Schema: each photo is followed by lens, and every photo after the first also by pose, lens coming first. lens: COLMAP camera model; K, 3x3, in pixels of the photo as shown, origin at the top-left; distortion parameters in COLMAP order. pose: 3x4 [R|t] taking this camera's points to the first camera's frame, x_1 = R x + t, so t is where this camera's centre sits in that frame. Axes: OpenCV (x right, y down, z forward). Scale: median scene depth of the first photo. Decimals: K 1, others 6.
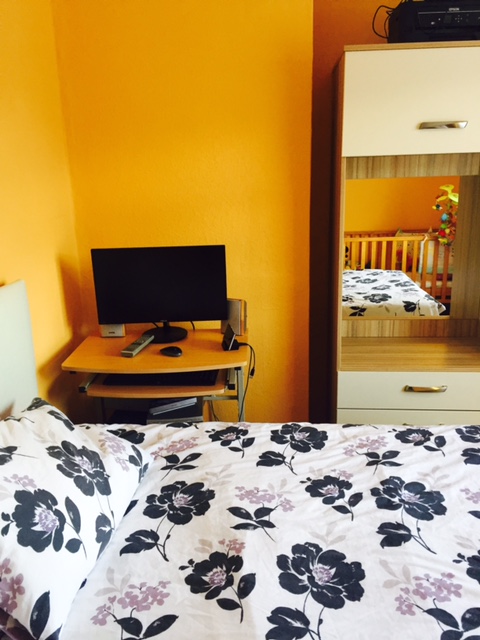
lens RADIAL K [[551.3, 0, 244.7], [0, 551.3, 317.6], [0, 0, 1]] dist [0.100628, -0.143386]
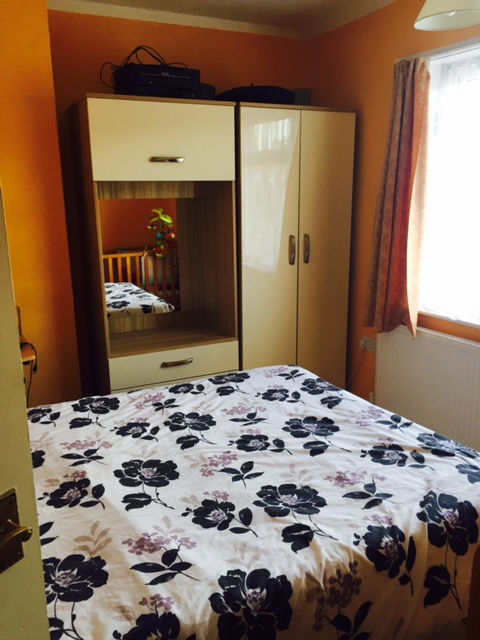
lens RADIAL K [[551.3, 0, 244.7], [0, 551.3, 317.6], [0, 0, 1]] dist [0.100628, -0.143386]
pose [[0.866001, -0.103058, 0.489308, -0.213185], [0.124955, 0.992087, -0.012200, 0.083656], [-0.484179, 0.071706, 0.872026, -0.265134]]
